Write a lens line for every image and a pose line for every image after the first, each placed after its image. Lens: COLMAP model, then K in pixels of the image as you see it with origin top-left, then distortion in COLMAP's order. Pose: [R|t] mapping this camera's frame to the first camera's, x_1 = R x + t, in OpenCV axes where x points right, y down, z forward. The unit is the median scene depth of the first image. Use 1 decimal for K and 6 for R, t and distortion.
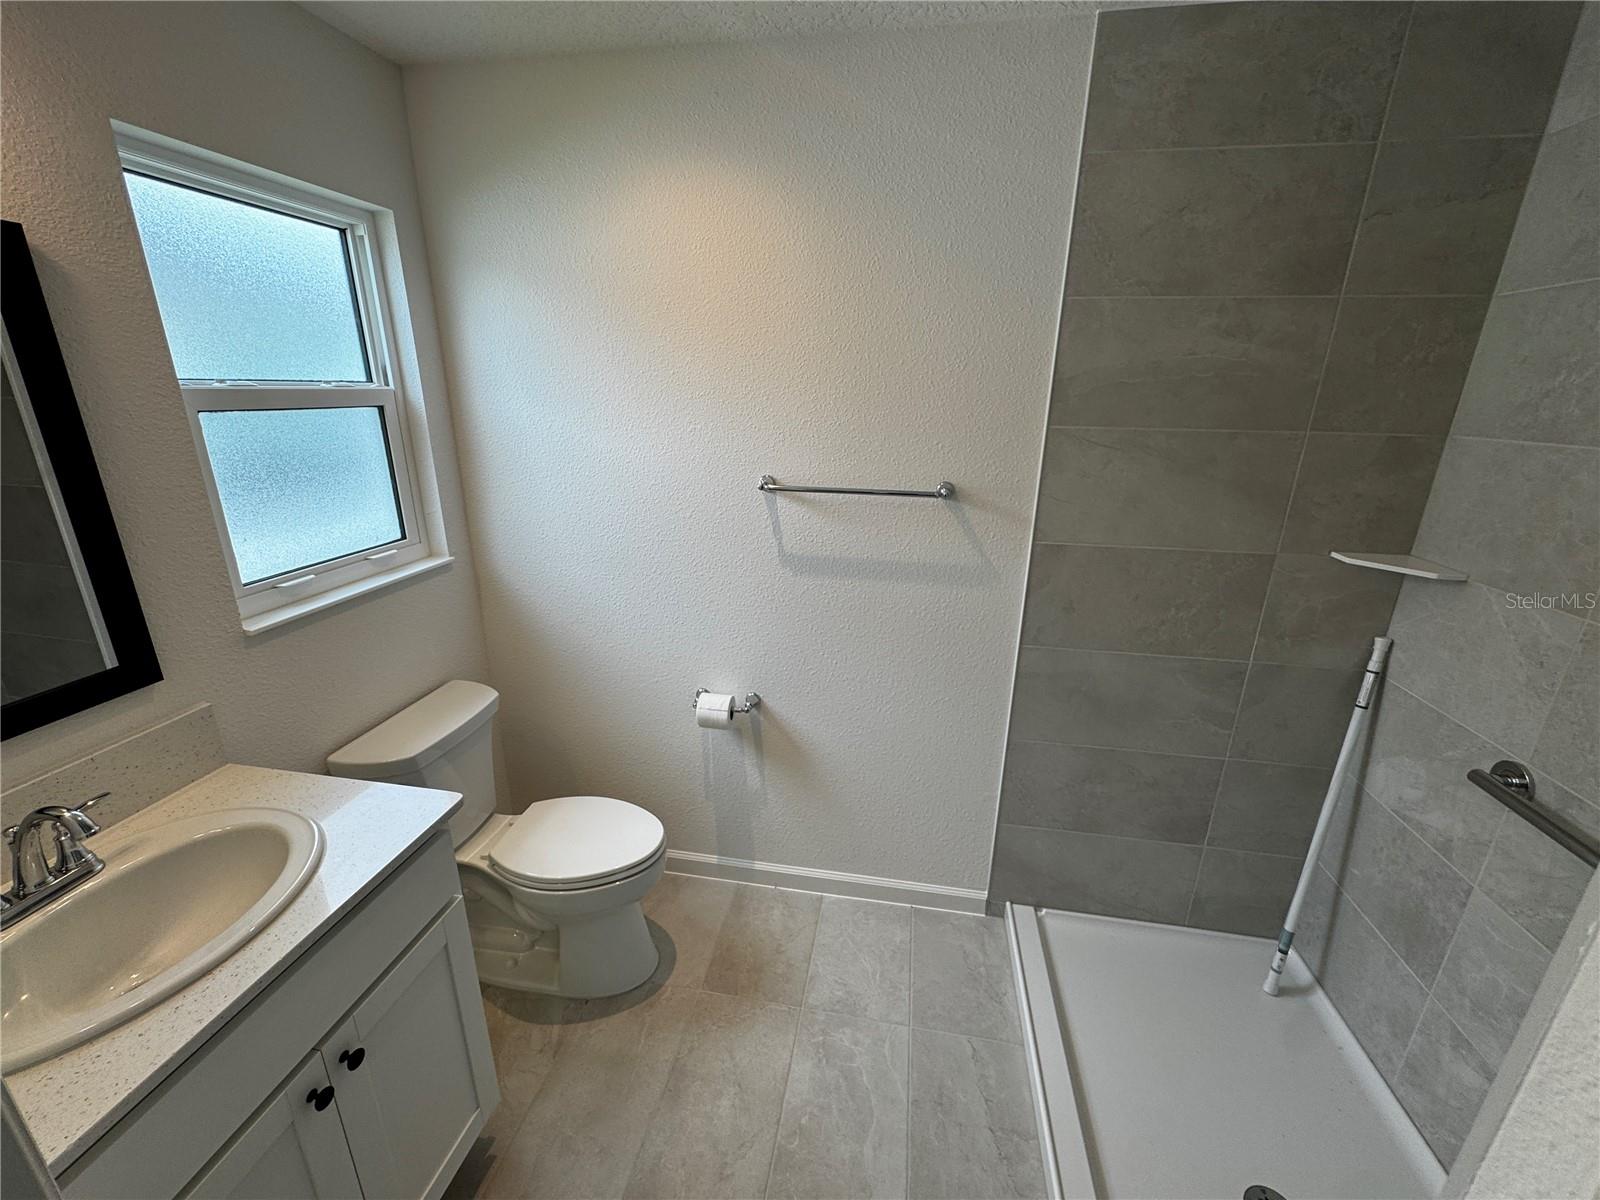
lens RADIAL K [[641.7, 0, 799.2], [0, 641.7, 595.5], [0, 0, 1]] dist [-0.000027, -0.000331]
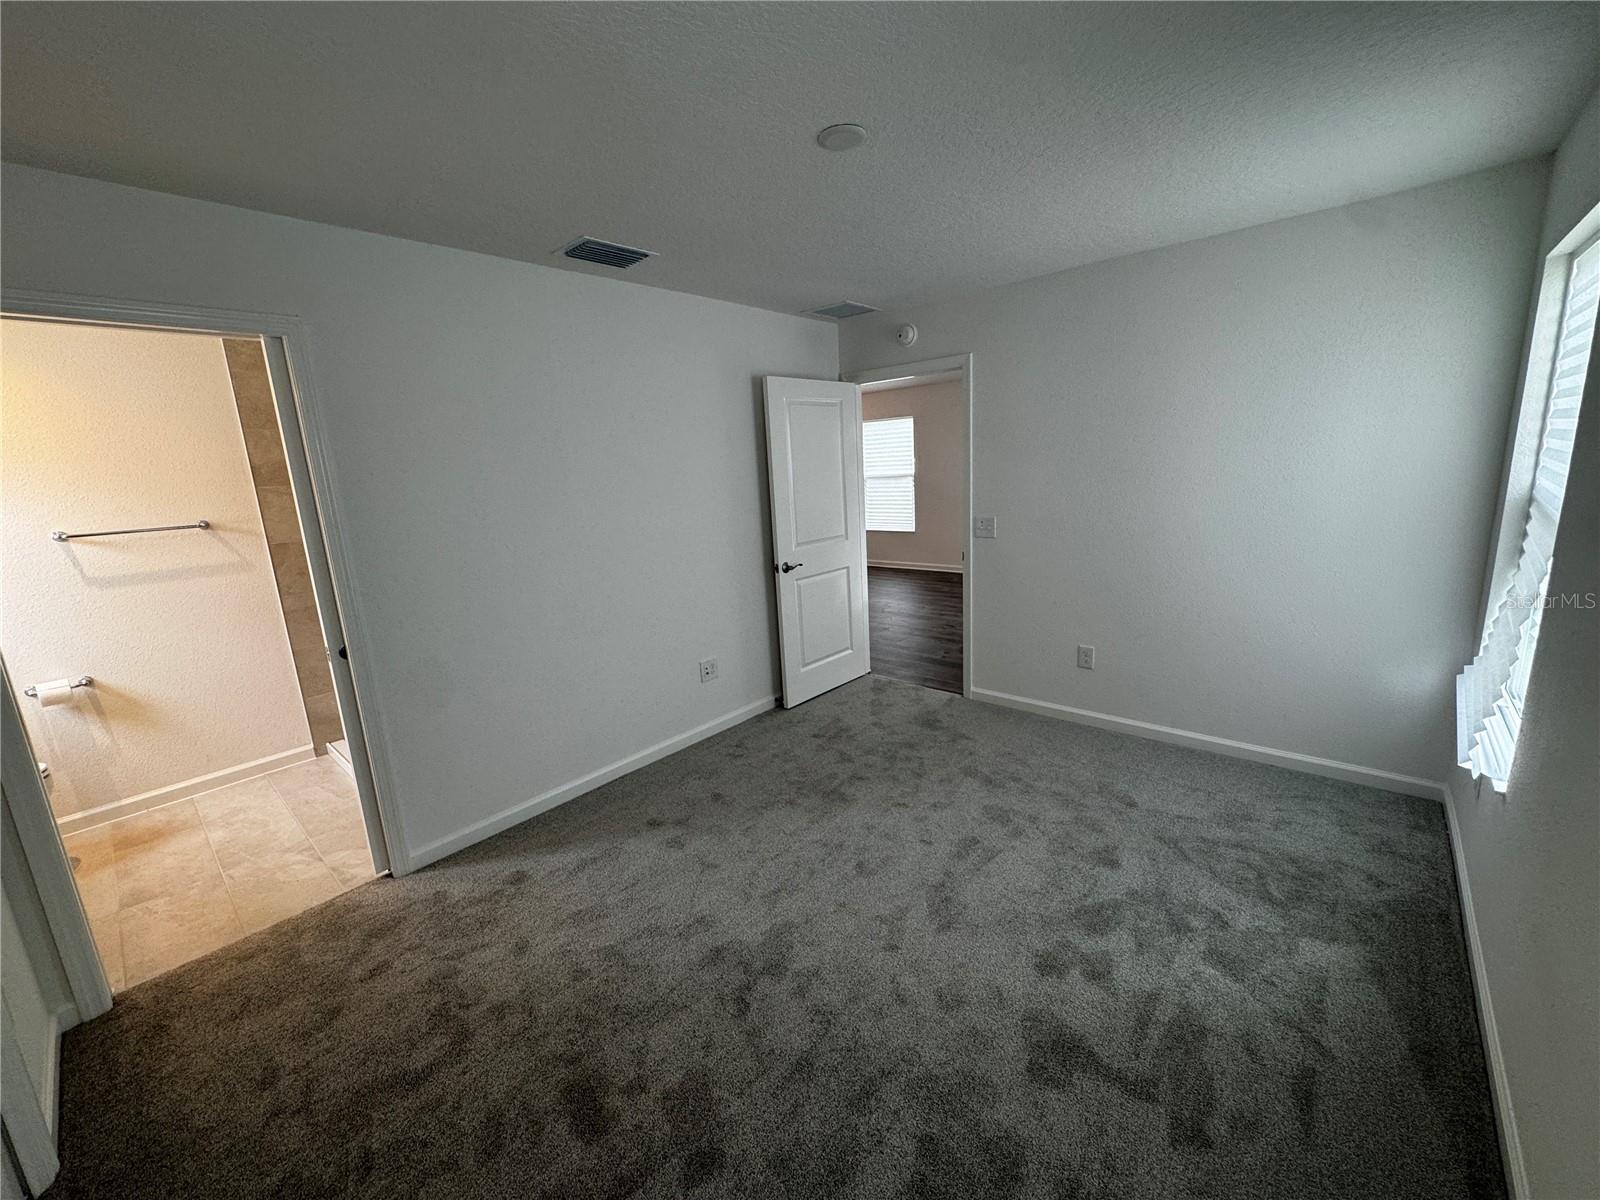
lens RADIAL K [[641.7, 0, 799.2], [0, 641.7, 595.5], [0, 0, 1]] dist [-0.000027, -0.000331]
pose [[0.523425, -0.216155, 0.824199, -0.425247], [0.318034, 0.946945, 0.046372, 0.471263], [-0.790494, 0.237851, 0.564399, -1.316352]]
